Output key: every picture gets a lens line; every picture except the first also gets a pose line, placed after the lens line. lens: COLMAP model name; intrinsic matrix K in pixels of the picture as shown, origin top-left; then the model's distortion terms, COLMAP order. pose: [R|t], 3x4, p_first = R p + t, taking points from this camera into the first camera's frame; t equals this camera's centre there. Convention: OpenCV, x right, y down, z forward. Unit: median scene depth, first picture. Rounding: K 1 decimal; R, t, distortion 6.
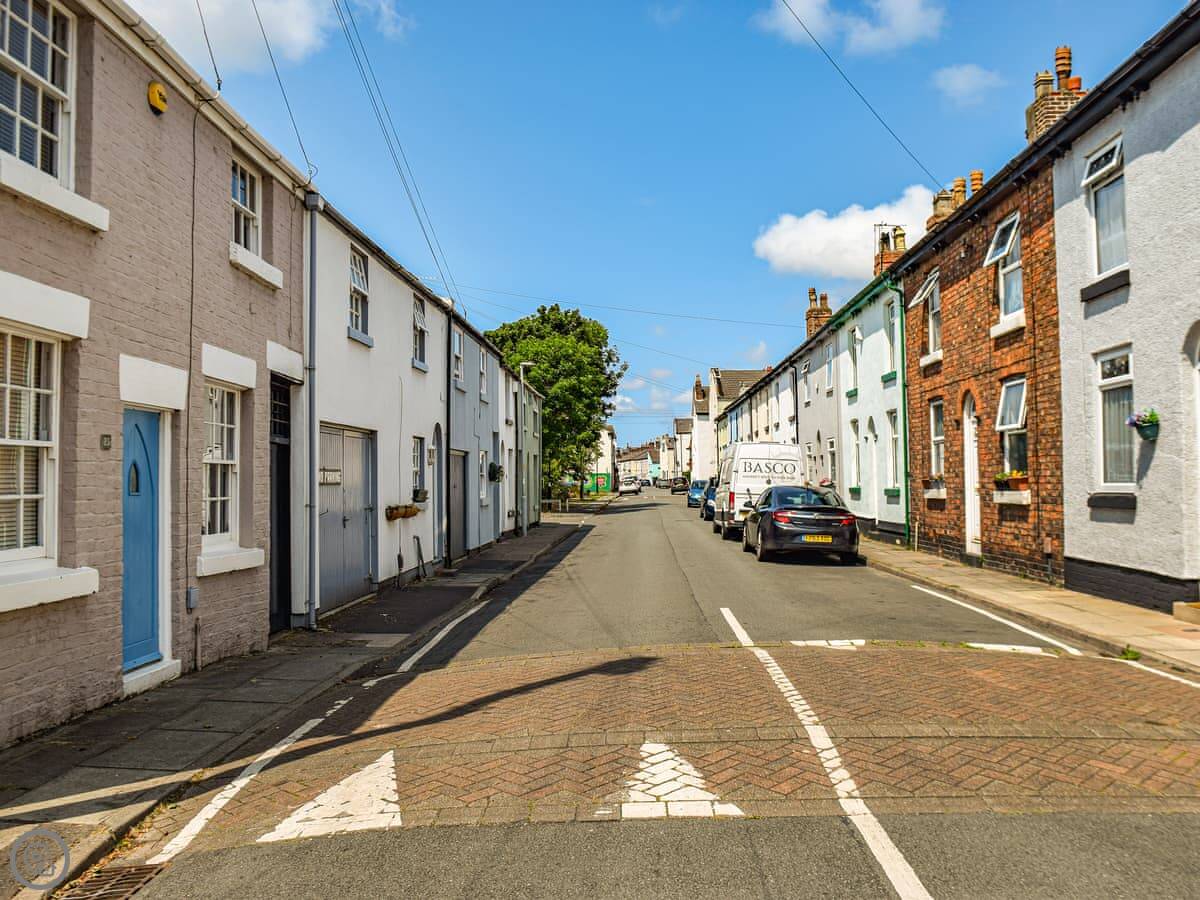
lens RADIAL K [[1080.7, 0, 600.0], [0, 1080.7, 450.0], [0, 0, 1]] dist [-0.006287, -0.006862]
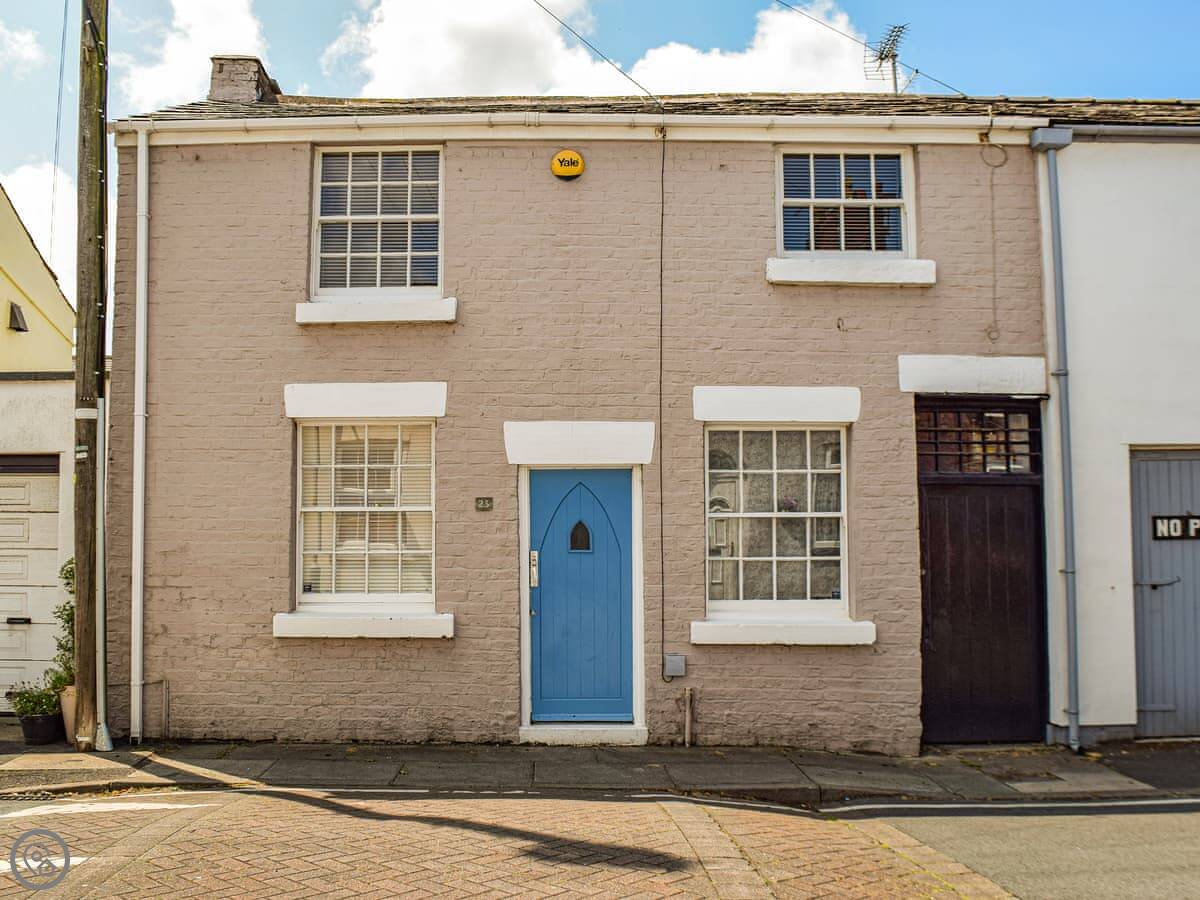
lens RADIAL K [[1167.6, 0, 600.0], [0, 1167.6, 450.0], [0, 0, 1]] dist [-0.107584, -0.004283]
pose [[0.014648, -0.076694, -0.996947, 0.744390], [0.032329, 0.996569, -0.076190, 0.032586], [0.999370, -0.031114, 0.017077, 1.108758]]
